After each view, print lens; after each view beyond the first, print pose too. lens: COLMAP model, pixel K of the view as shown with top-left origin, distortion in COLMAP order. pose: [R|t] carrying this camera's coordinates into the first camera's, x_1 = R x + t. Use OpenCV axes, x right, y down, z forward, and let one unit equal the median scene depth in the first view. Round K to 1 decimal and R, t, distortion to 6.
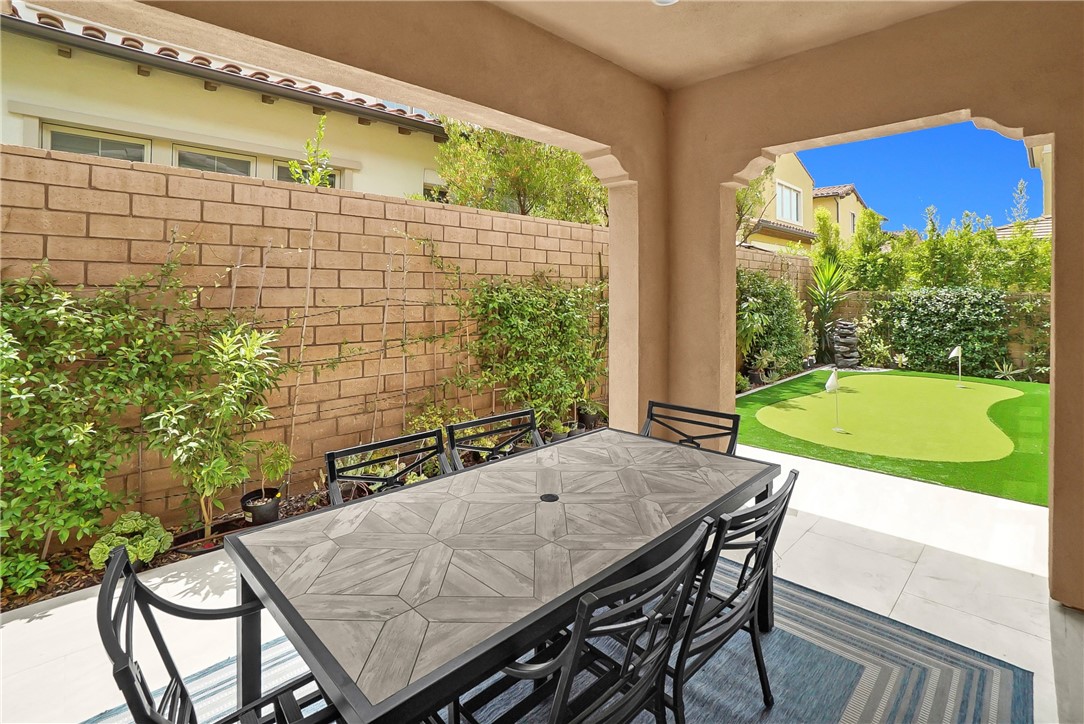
lens RADIAL K [[521.6, 0, 546.6], [0, 521.6, 289.9], [0, 0, 1]] dist [-0.001832, 0.000435]
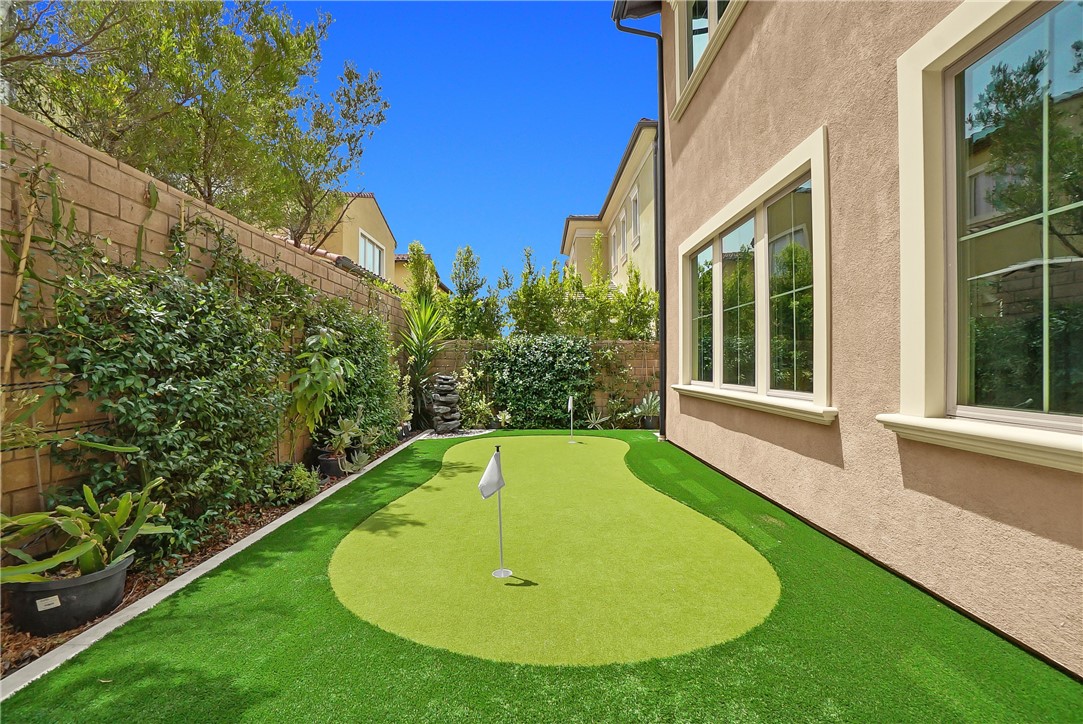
lens RADIAL K [[479.1, 0, 540.8], [0, 479.1, 364.6], [0, 0, 1]] dist [-0.005718, -0.000065]
pose [[0.707517, -0.000499, 0.706697, 0.162600], [-0.000696, 0.999999, 0.001403, 0.044977], [-0.706696, -0.001485, 0.707515, 0.391567]]
